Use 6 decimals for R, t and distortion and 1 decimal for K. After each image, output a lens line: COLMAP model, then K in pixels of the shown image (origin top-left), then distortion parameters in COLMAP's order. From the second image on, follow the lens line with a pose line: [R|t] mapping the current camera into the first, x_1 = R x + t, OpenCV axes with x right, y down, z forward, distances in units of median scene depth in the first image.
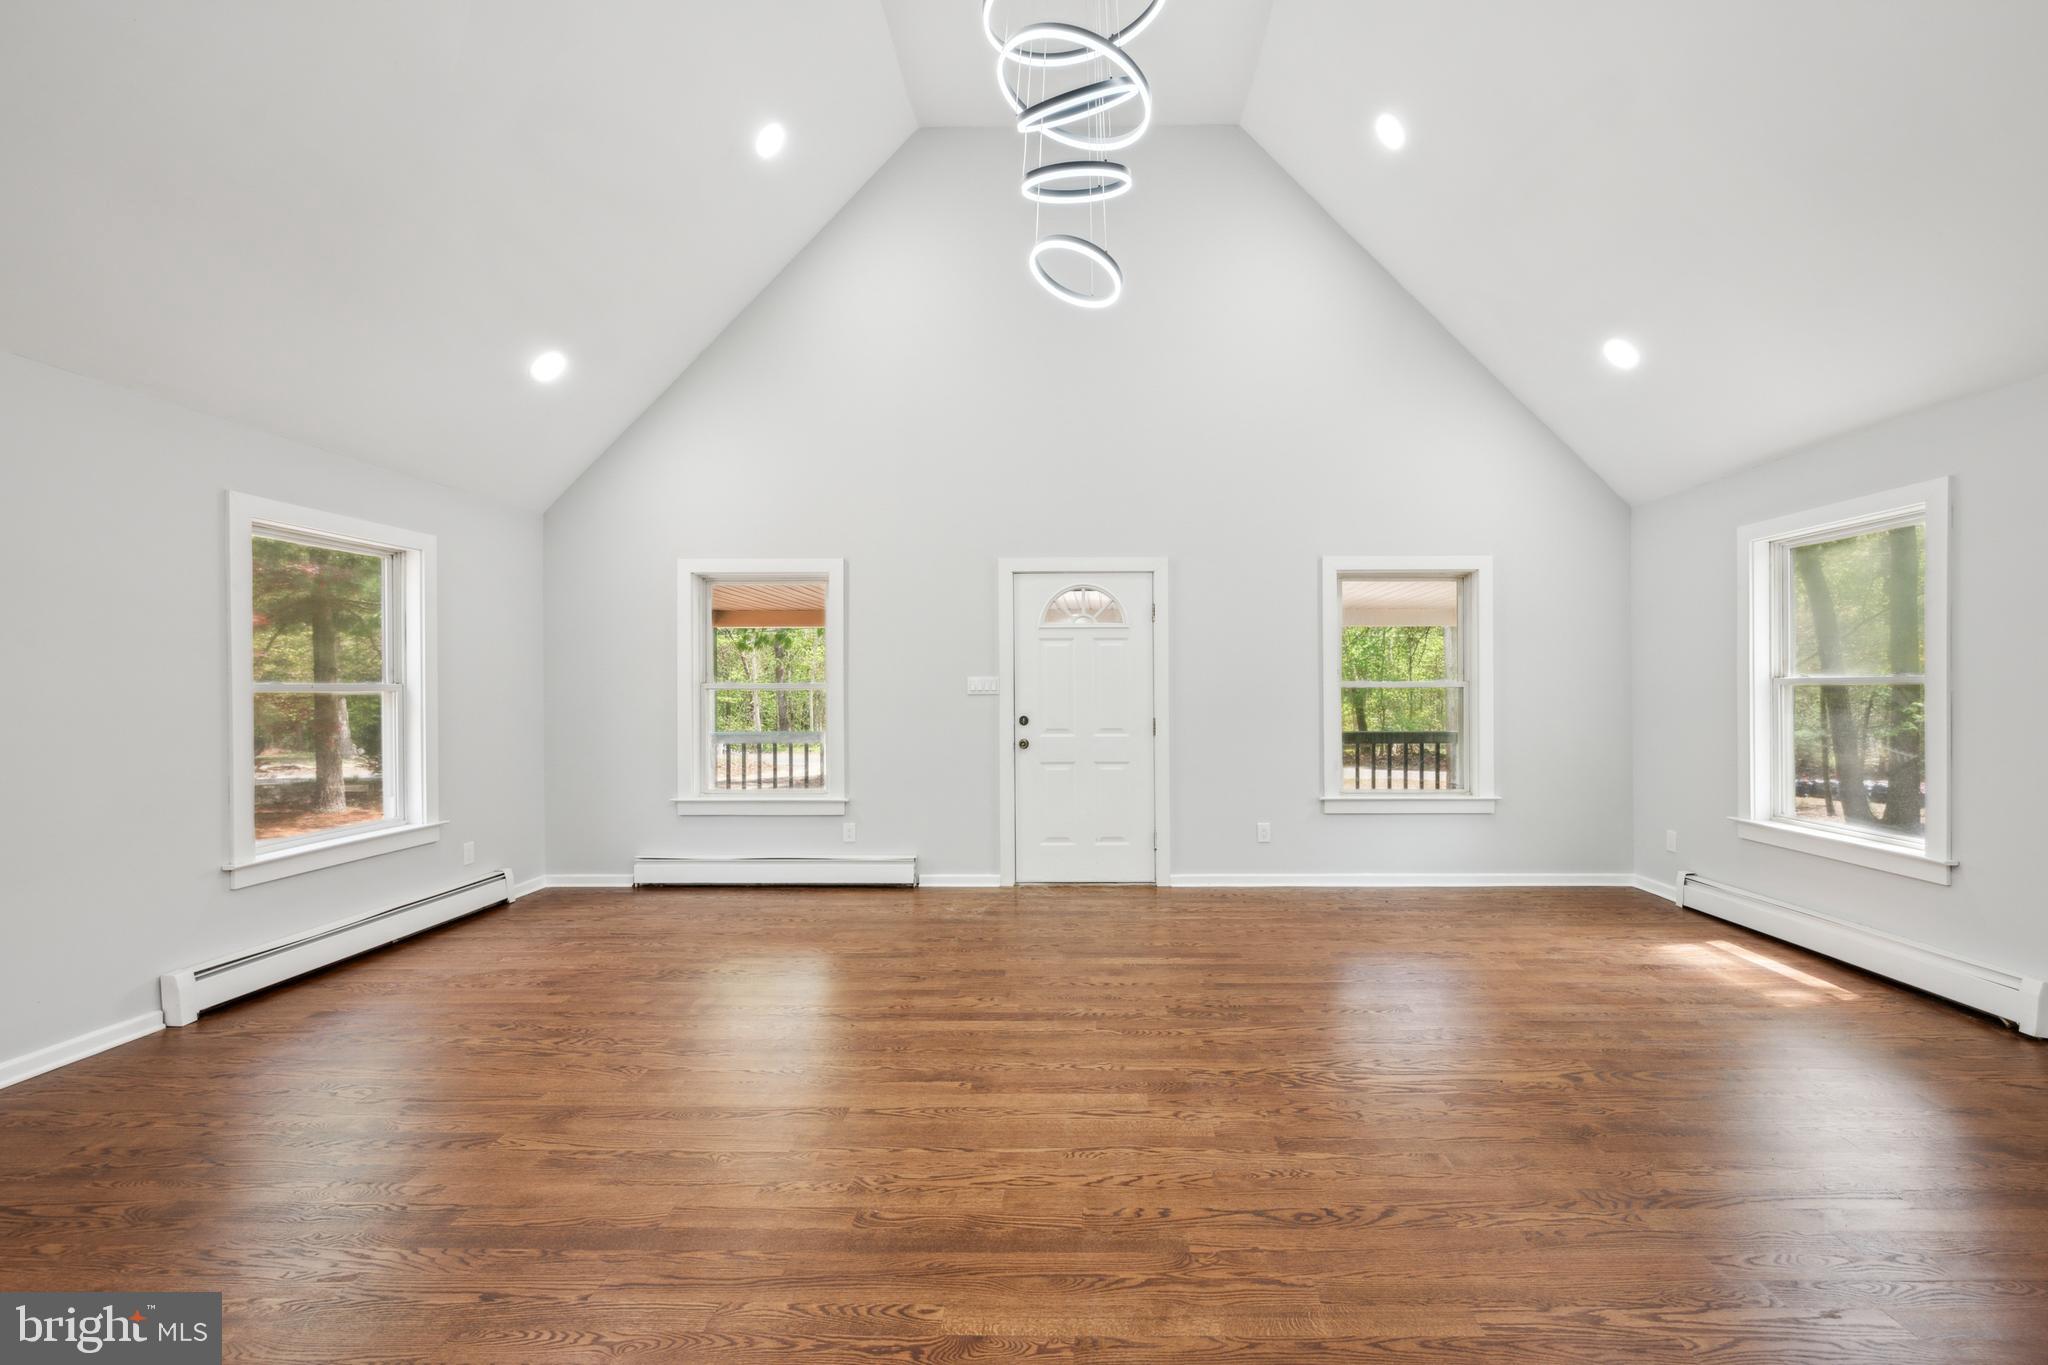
lens RADIAL K [[803.6, 0, 1024.0], [0, 803.6, 682.5], [0, 0, 1]] dist [0.000227, 0.000297]
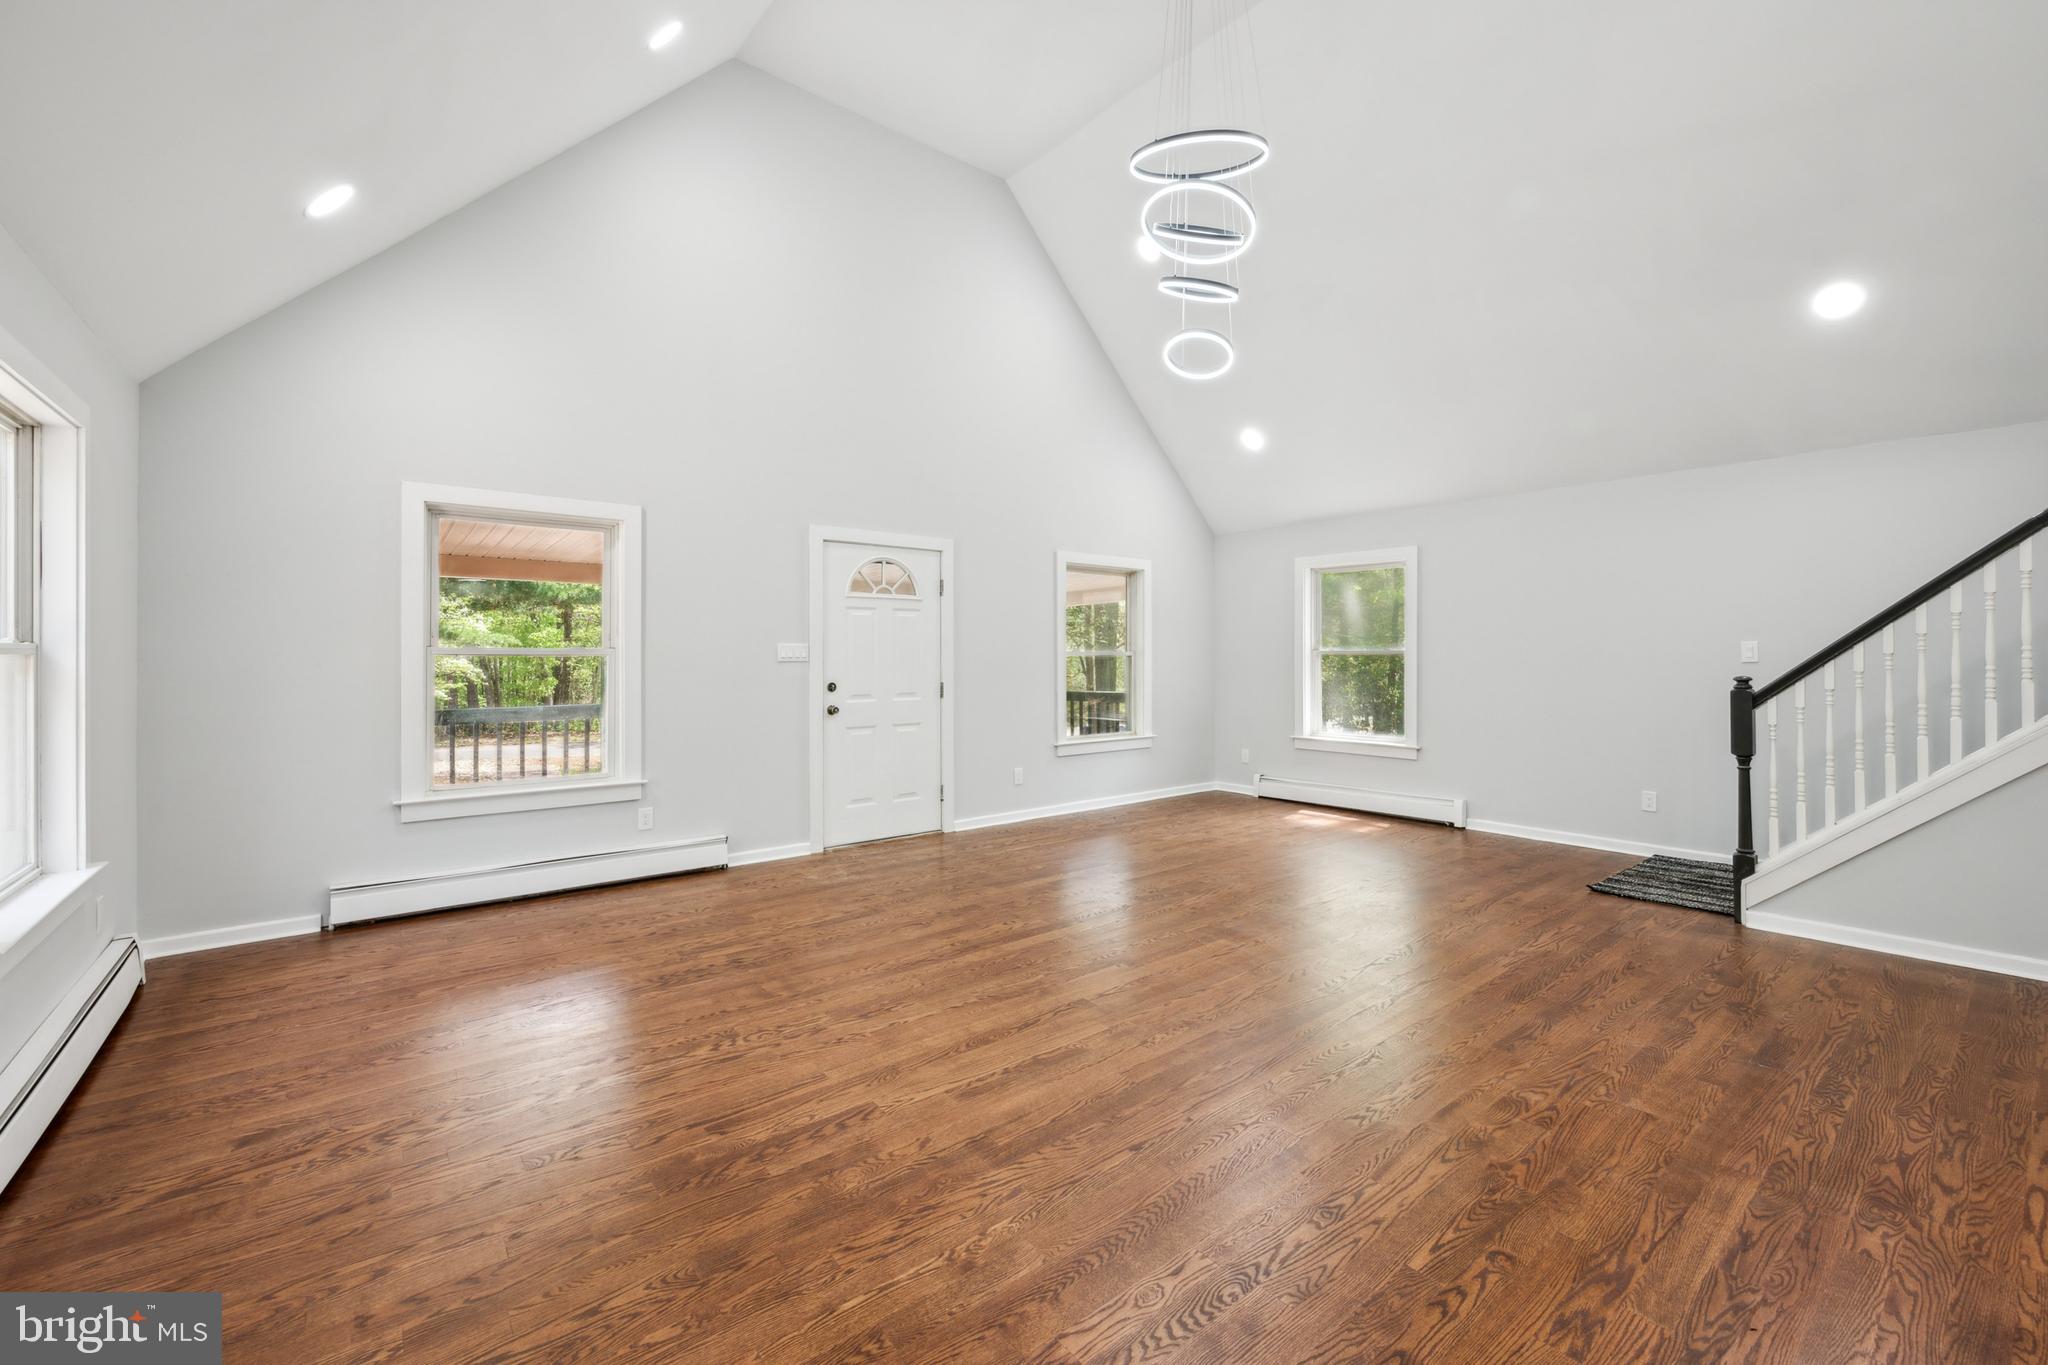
lens RADIAL K [[824.5, 0, 1022.9], [0, 824.5, 659.7], [0, 0, 1]] dist [0.000461, 0.000283]
pose [[0.776159, 0.000494, 0.630537, -0.475126], [-0.006244, 0.999957, 0.006902, 0.003988], [-0.630507, -0.009295, 0.776128, 0.041885]]
